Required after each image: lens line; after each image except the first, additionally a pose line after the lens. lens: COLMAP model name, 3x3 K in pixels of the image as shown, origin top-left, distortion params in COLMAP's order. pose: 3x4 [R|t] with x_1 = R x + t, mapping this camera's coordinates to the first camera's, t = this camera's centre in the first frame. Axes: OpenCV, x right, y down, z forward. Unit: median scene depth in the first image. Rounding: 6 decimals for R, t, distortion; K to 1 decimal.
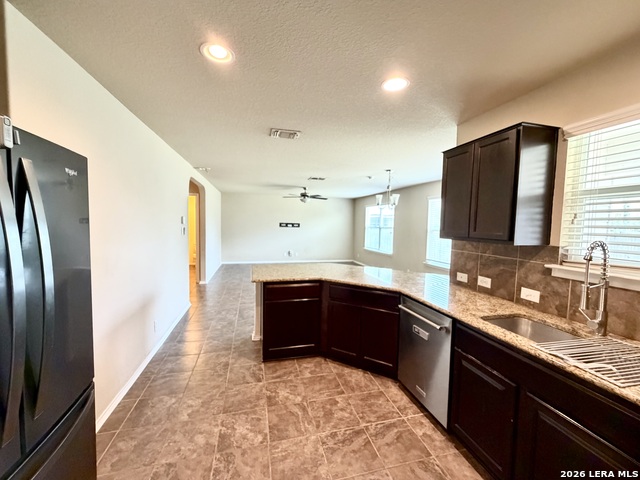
lens RADIAL K [[256.0, 0, 318.0], [0, 256.0, 240.1], [0, 0, 1]] dist [-0.000854, 0.000838]
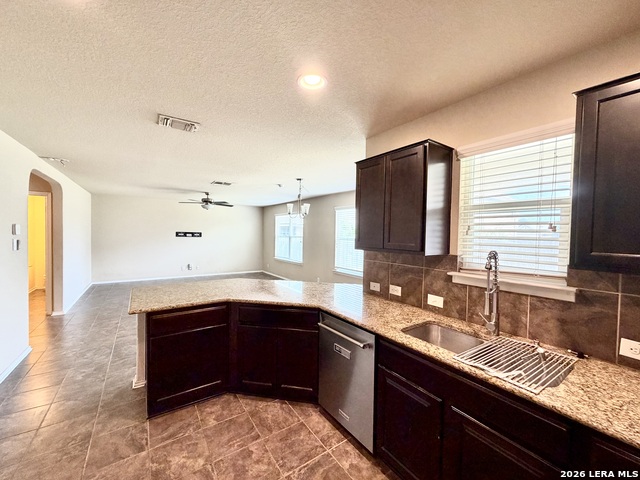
lens RADIAL K [[256.0, 0, 317.0], [0, 256.0, 240.1], [0, 0, 1]] dist [-0.000854, 0.000838]
pose [[0.938951, -0.011964, 0.343842, -0.001270], [0.023489, 0.999293, -0.029372, -0.015535], [-0.343247, 0.035656, 0.938568, 0.117382]]
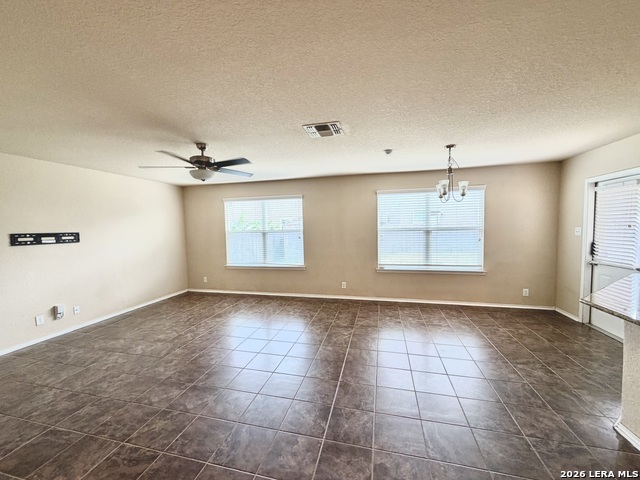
lens RADIAL K [[256.0, 0, 316.4], [0, 256.0, 242.9], [0, 0, 1]] dist [-0.000854, 0.000838]
pose [[0.475776, -0.089788, 0.874971, -0.978635], [0.087927, 0.994648, 0.054258, -0.148747], [-0.875161, 0.051119, 0.481125, 1.858505]]
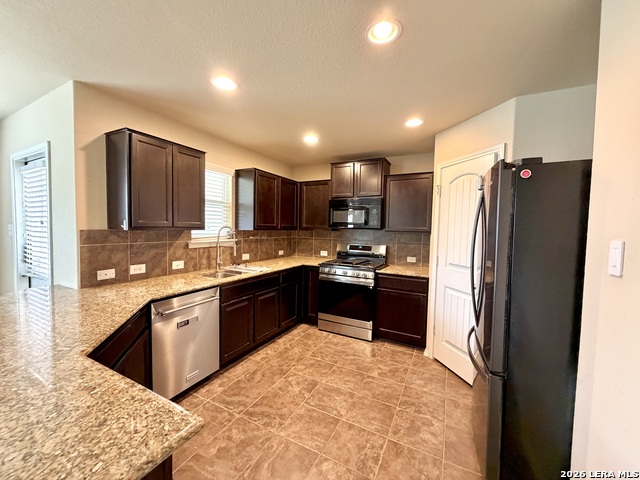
lens RADIAL K [[256.0, 0, 317.7], [0, 256.0, 239.3], [0, 0, 1]] dist [-0.000854, 0.000838]
pose [[-0.741959, -0.063487, 0.667432, -0.531696], [0.011591, 0.994143, 0.107449, -0.056543], [-0.670345, 0.087459, -0.736878, 1.144510]]
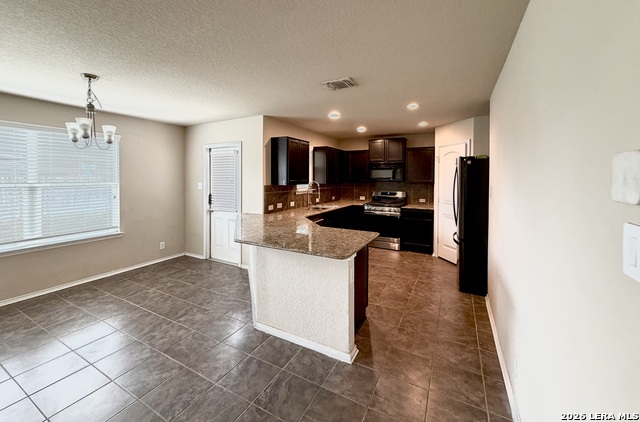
lens RADIAL K [[256.2, 0, 319.7], [0, 256.2, 181.1], [0, 0, 1]] dist [-0.000329, 0.000133]
pose [[-0.738671, -0.029672, 0.673413, -0.823588], [0.028502, 0.996762, 0.075183, -0.150262], [-0.673464, 0.074729, -0.735434, 2.020813]]
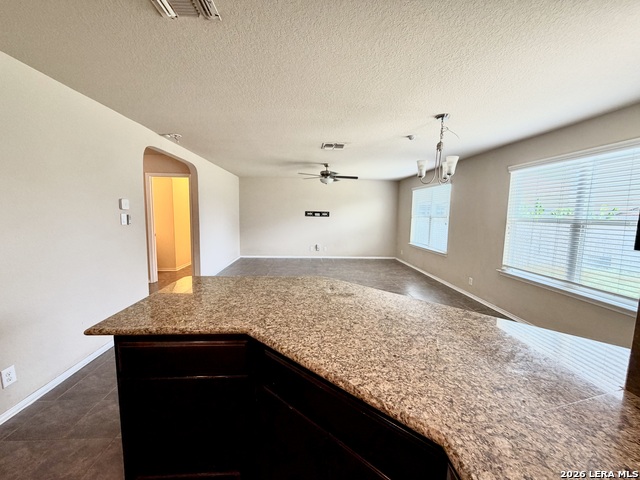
lens RADIAL K [[256.0, 0, 317.6], [0, 256.0, 240.8], [0, 0, 1]] dist [-0.000854, 0.000838]
pose [[0.980196, 0.019369, -0.197078, 0.226261], [-0.011594, 0.999111, 0.040533, -0.020138], [0.197688, -0.037445, 0.979549, 0.679374]]
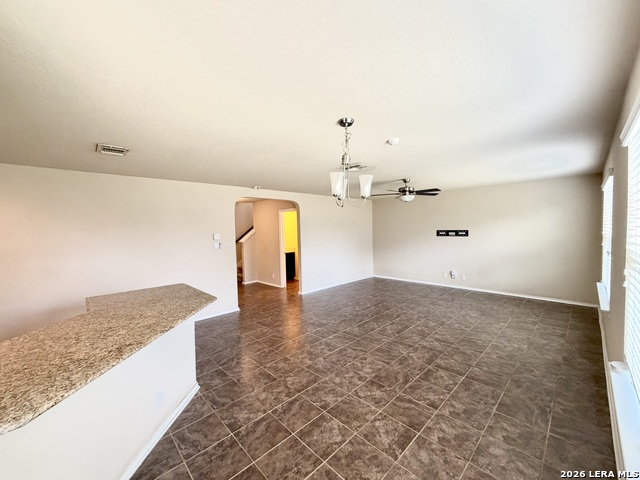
lens RADIAL K [[256.0, 0, 318.7], [0, 256.0, 240.0], [0, 0, 1]] dist [-0.000854, 0.000838]
pose [[0.491010, 0.004413, -0.871143, 1.216686], [-0.022929, 0.999706, -0.007860, -0.105069], [0.870852, 0.023834, 0.490967, 1.374502]]
